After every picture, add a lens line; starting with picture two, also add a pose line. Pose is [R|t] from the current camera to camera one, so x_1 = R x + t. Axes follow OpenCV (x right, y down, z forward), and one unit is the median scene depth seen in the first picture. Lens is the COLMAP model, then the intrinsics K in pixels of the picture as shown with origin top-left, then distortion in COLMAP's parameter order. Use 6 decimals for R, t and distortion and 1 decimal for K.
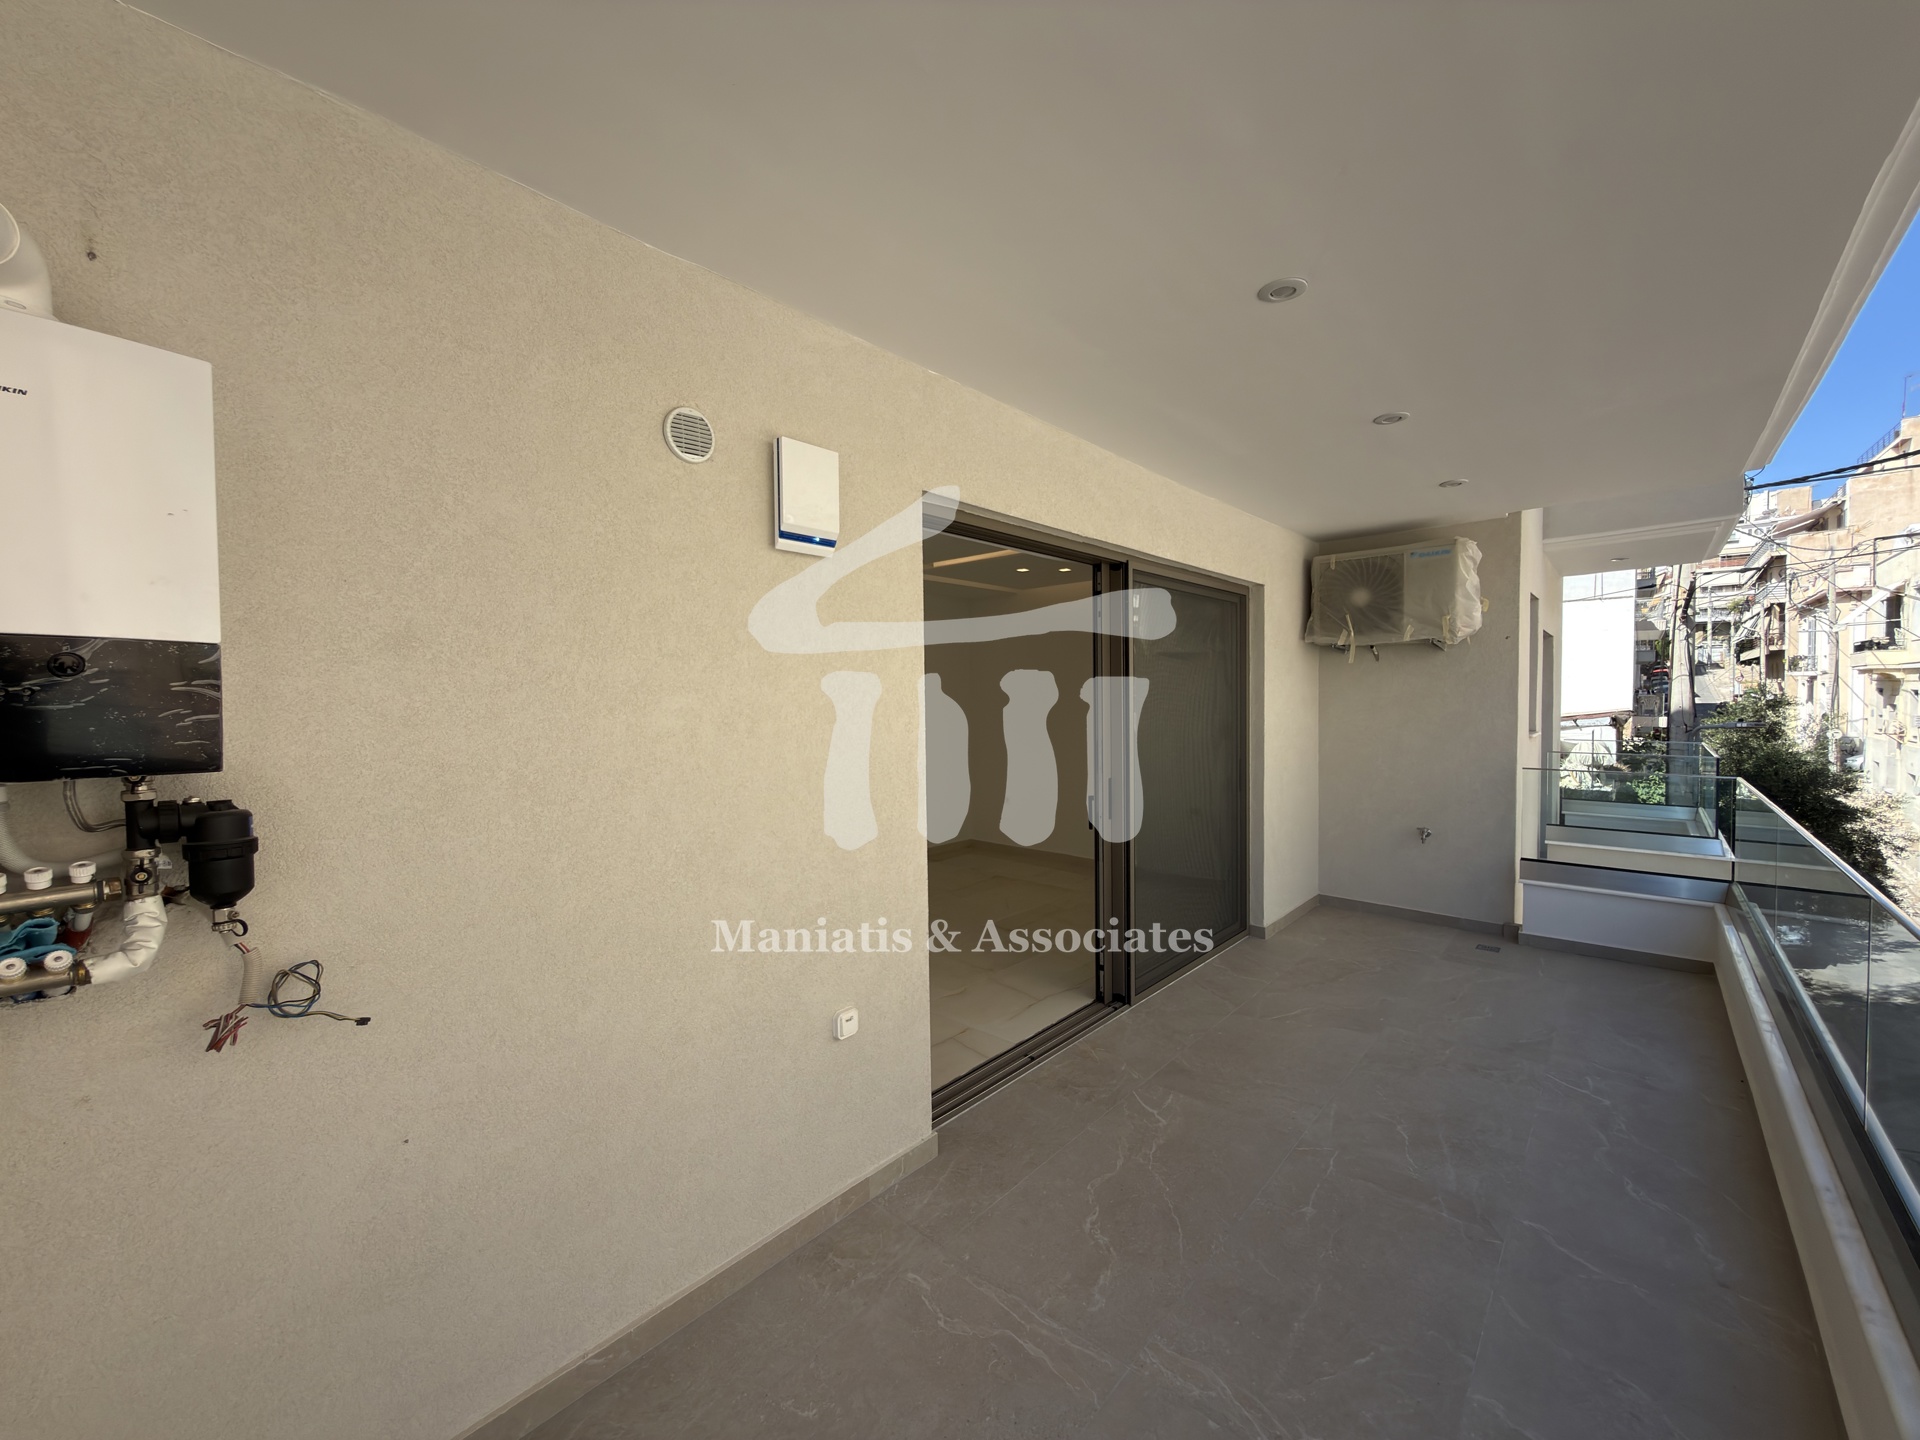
lens RADIAL K [[767.0, 0, 960.0], [0, 767.0, 720.0], [0, 0, 1]] dist [0.000194, -0.000081]
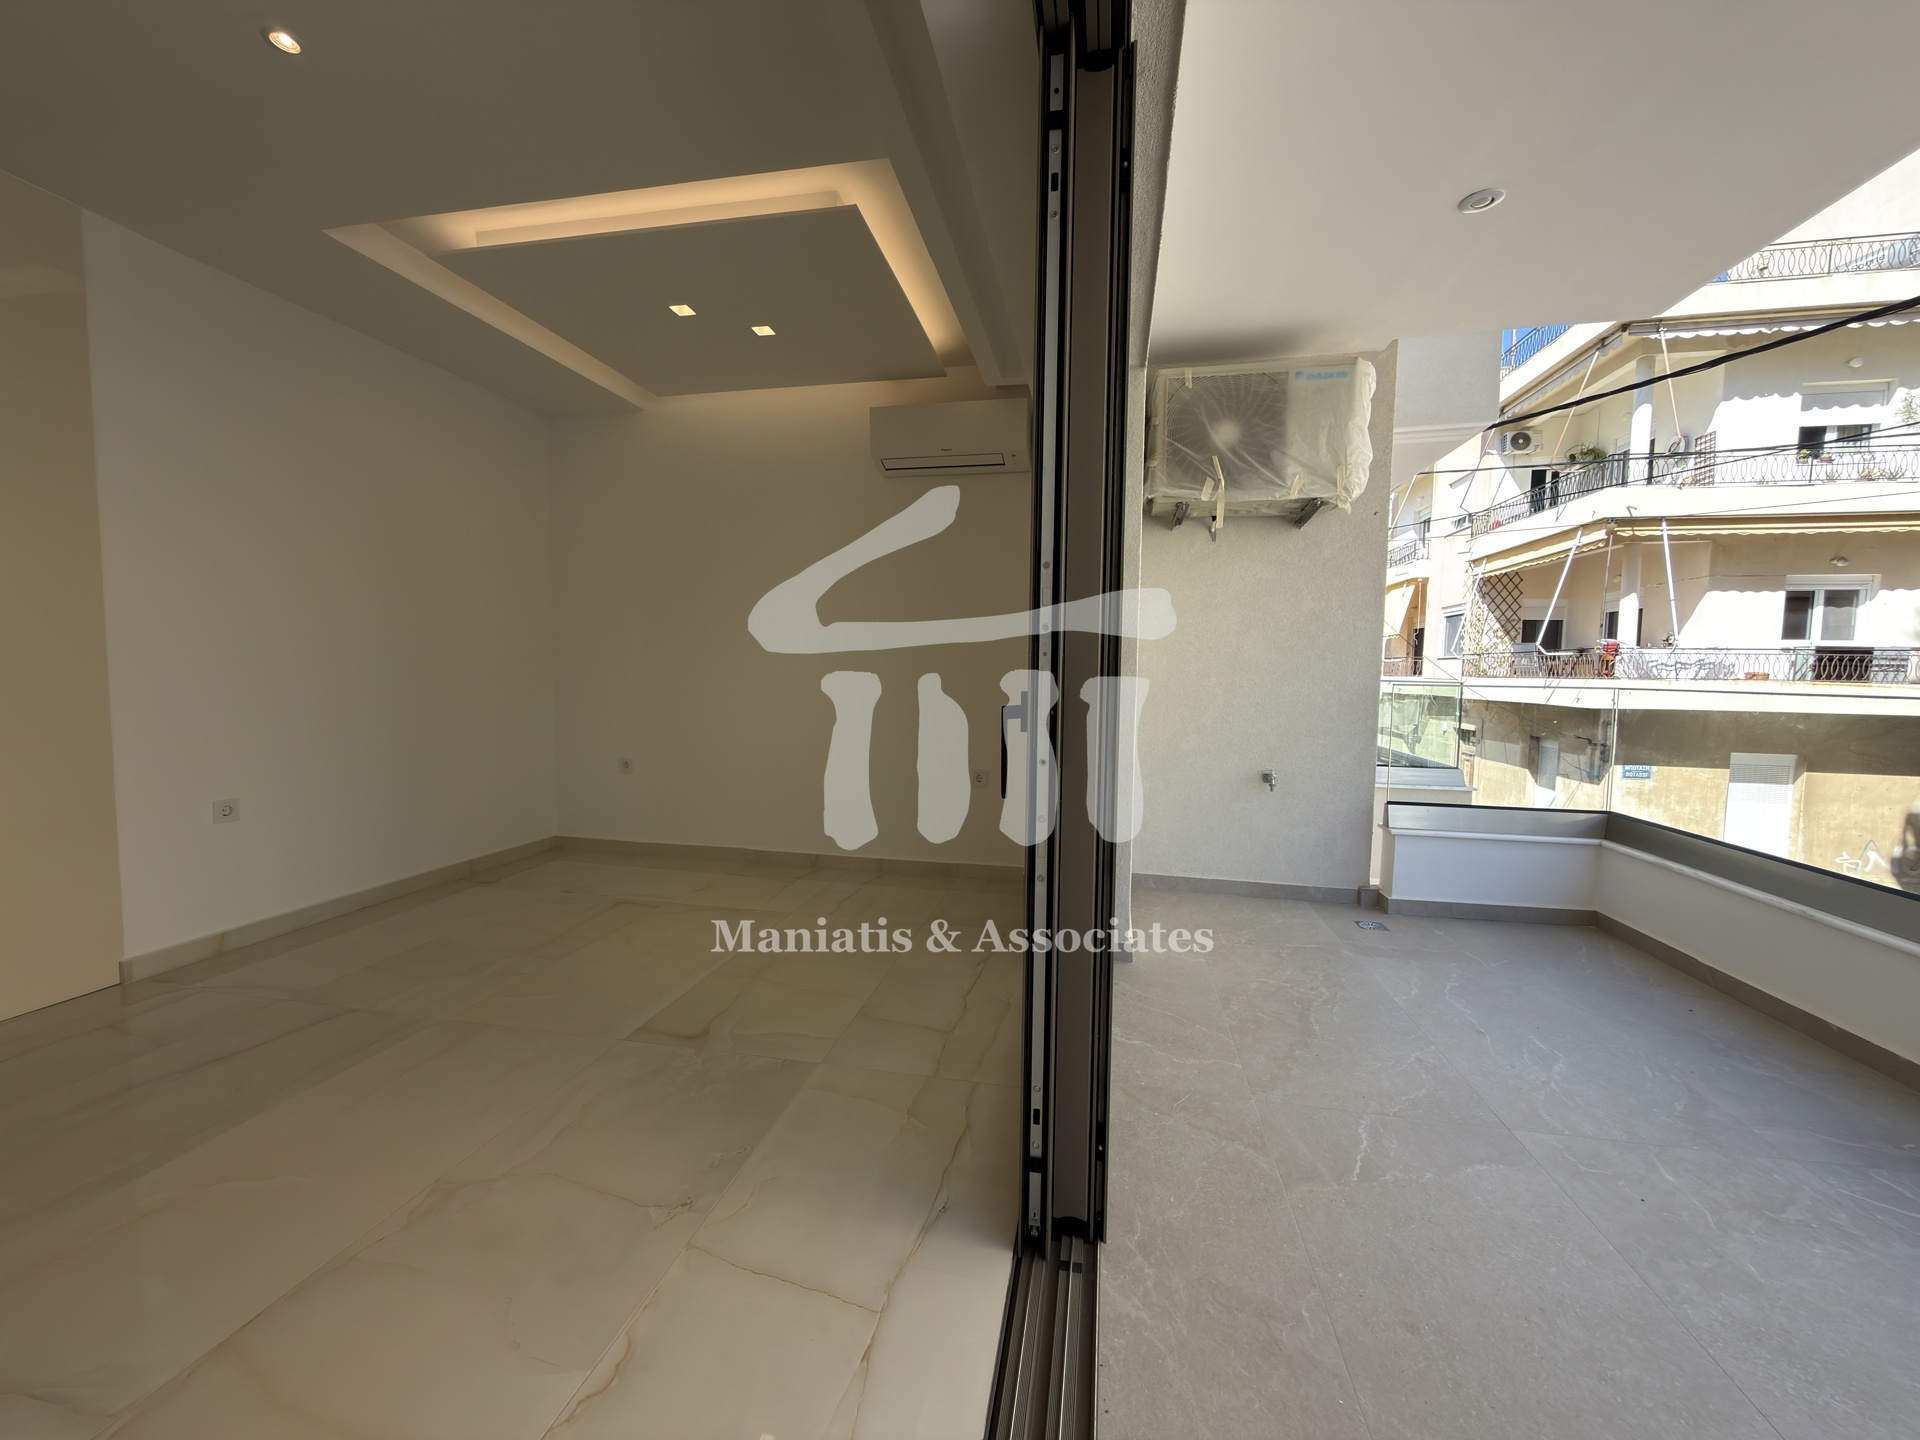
lens RADIAL K [[764.6, 0, 958.9], [0, 764.6, 720.0], [0, 0, 1]] dist [0.001190, 0.000004]
pose [[0.860117, -0.012098, 0.509953, -0.036445], [-0.004935, 0.999475, 0.032036, 0.094791], [-0.510072, -0.030071, 0.859606, 0.706128]]
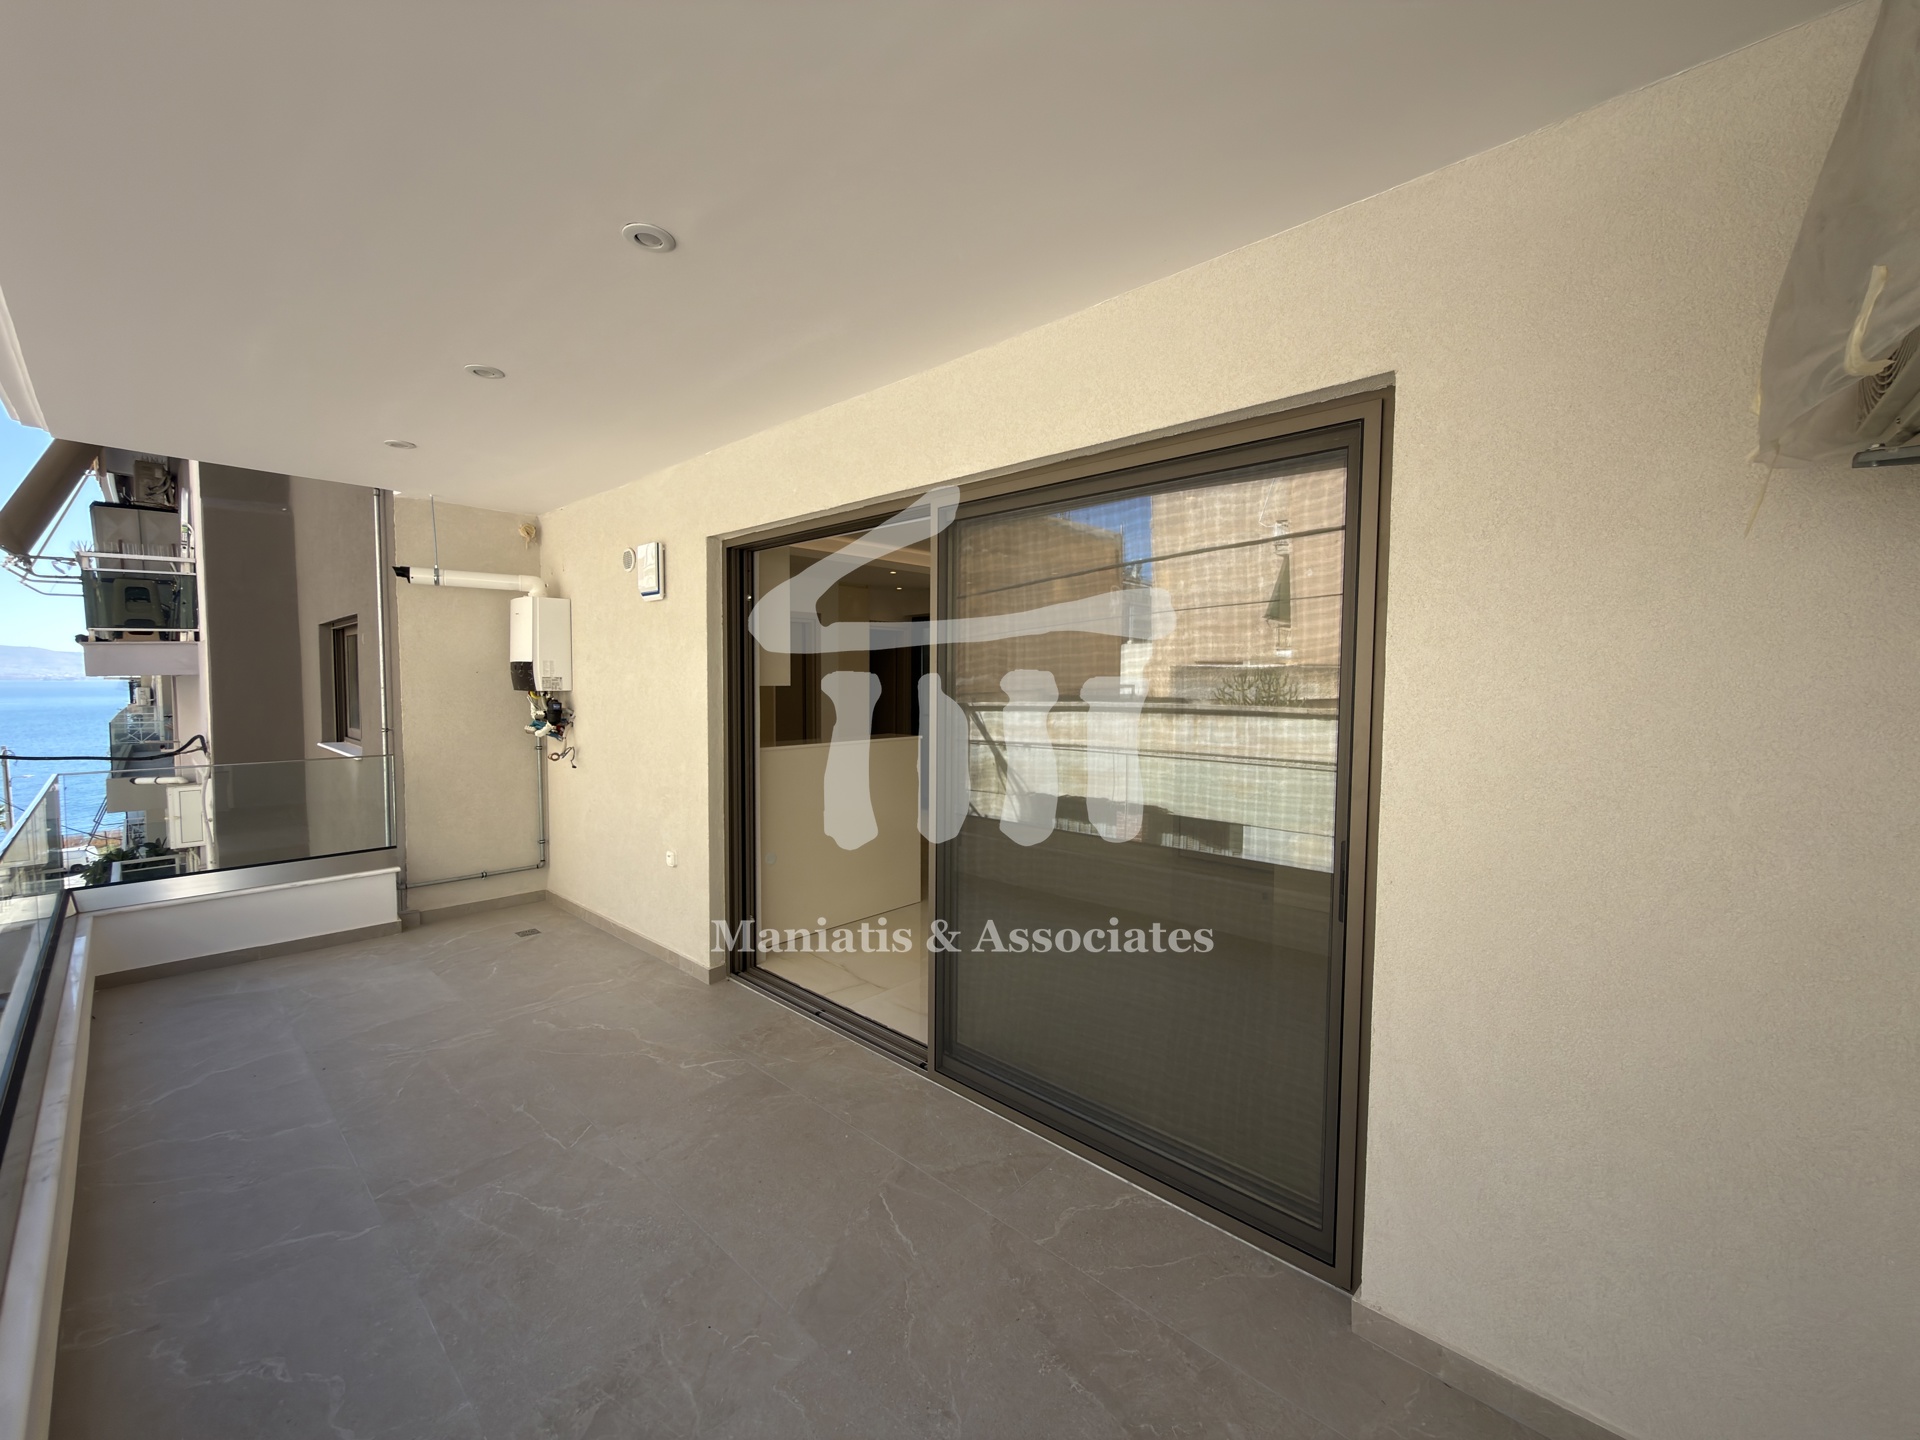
lens RADIAL K [[767.0, 0, 960.0], [0, 767.0, 720.0], [0, 0, 1]] dist [0.000194, -0.000081]
pose [[-0.021334, 0.062911, -0.997791, 0.969261], [-0.034415, 0.997381, 0.063621, -0.038715], [0.999180, 0.035696, -0.019113, 1.026320]]
